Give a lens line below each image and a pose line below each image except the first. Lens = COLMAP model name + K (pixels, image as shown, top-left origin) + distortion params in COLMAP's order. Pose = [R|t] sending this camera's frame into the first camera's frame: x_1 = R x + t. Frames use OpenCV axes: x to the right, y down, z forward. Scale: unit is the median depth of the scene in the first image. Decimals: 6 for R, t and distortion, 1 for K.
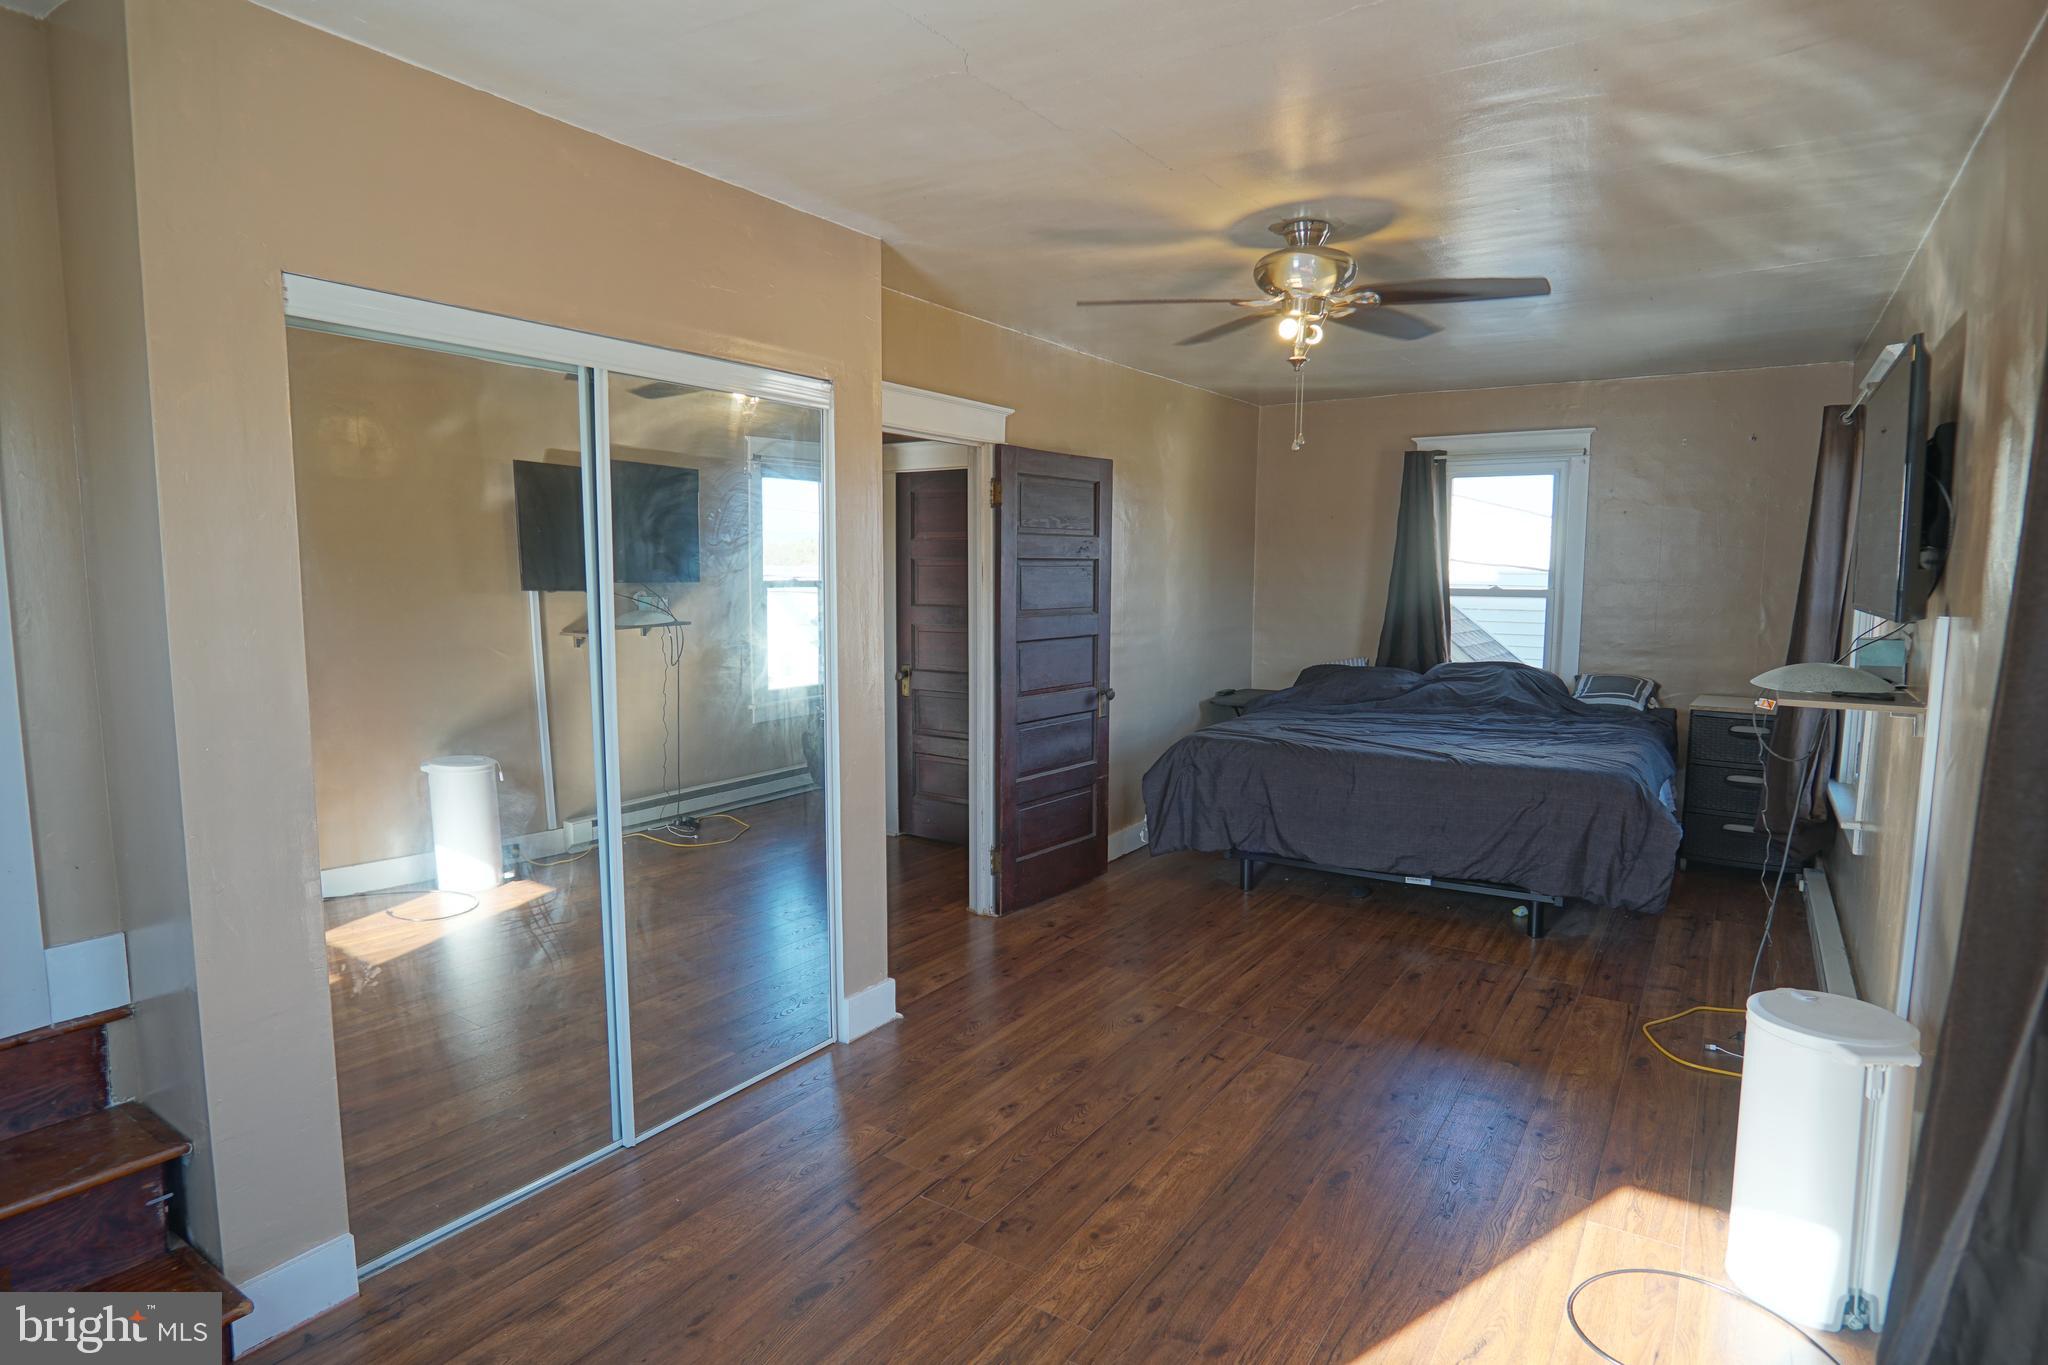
lens RADIAL K [[1108.1, 0, 1024.0], [0, 1108.1, 682.5], [0, 0, 1]] dist [-0.005249, 0.000185]
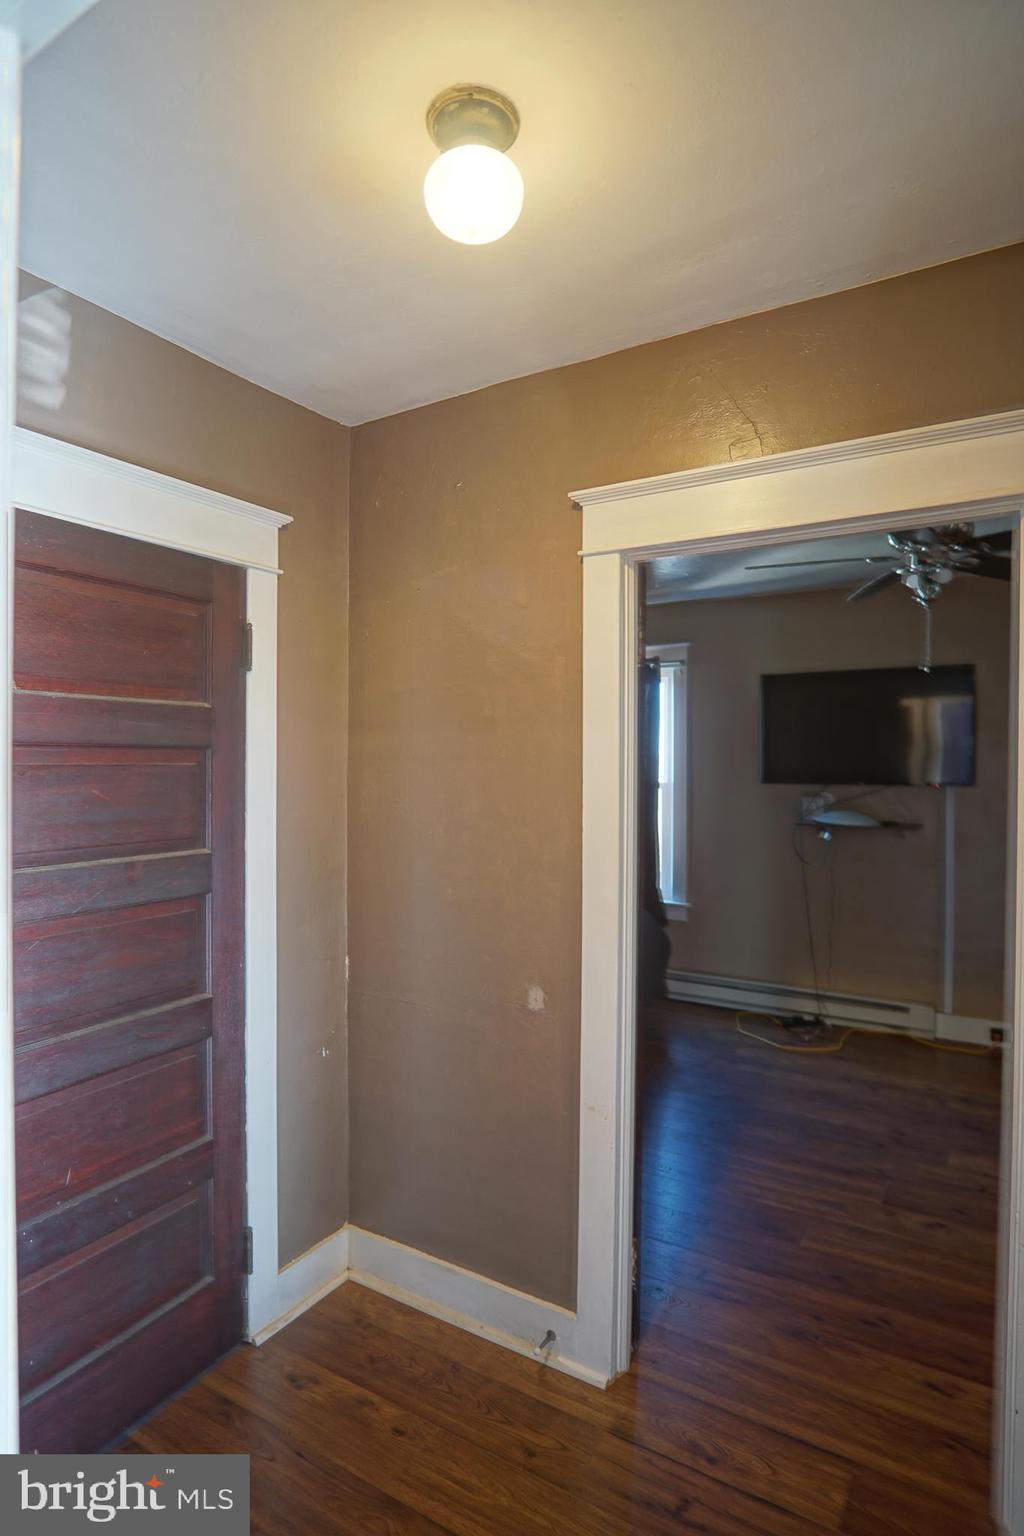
lens RADIAL K [[831.1, 0, 512.0], [0, 831.1, 768.0], [0, 0, 1]] dist [-0.005249, 0.000185]
pose [[-0.062998, -0.006824, 0.997990, -0.583716], [0.104013, 0.994486, 0.013366, -0.142251], [-0.992579, 0.104646, -0.061941, 1.333253]]
